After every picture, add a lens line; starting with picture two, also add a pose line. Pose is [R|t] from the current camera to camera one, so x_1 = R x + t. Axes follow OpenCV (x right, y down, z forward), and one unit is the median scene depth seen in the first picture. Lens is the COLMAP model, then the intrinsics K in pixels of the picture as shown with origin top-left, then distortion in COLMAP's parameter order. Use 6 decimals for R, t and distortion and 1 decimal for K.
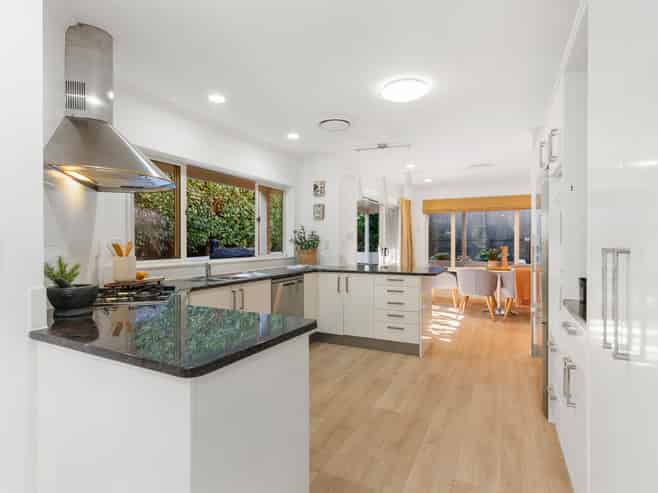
lens RADIAL K [[356.3, 0, 326.1], [0, 356.3, 240.8], [0, 0, 1]] dist [0.003886, 0.001162]
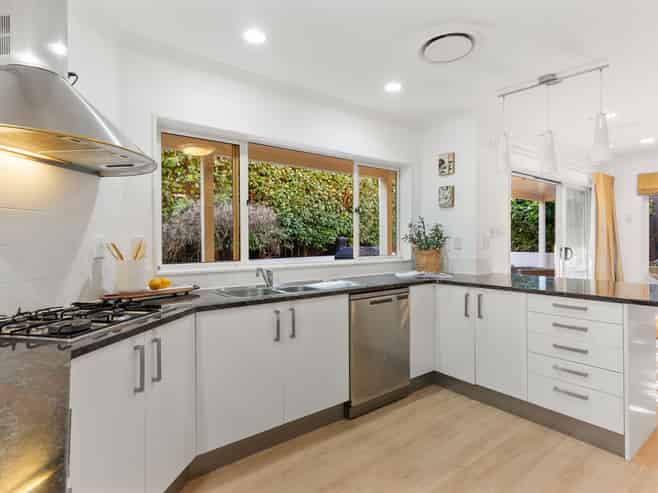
lens RADIAL K [[356.3, 0, 326.1], [0, 356.3, 240.8], [0, 0, 1]] dist [0.003886, 0.001162]
pose [[0.897394, -0.003576, -0.441215, 0.078297], [0.006098, 0.999972, 0.004299, 0.001536], [0.441188, -0.006549, 0.897391, 0.260619]]
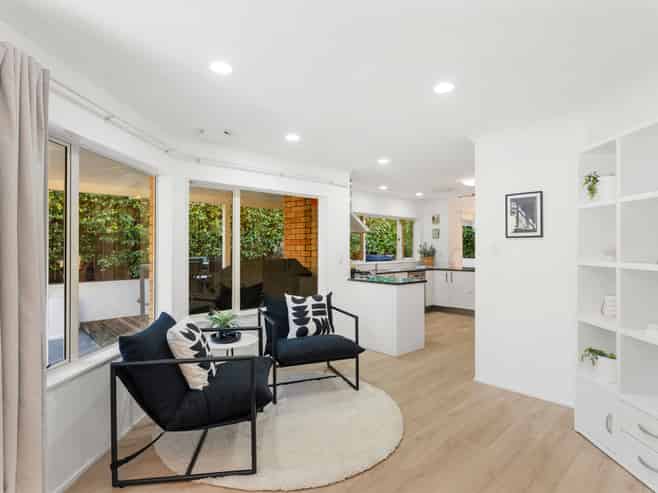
lens RADIAL K [[356.3, 0, 326.1], [0, 356.3, 240.8], [0, 0, 1]] dist [0.003886, 0.001162]
pose [[0.939693, -0.004347, -0.341993, 0.066837], [-0.000948, 0.999882, -0.015315, -0.023398], [0.342019, 0.014715, 0.939578, -0.701670]]
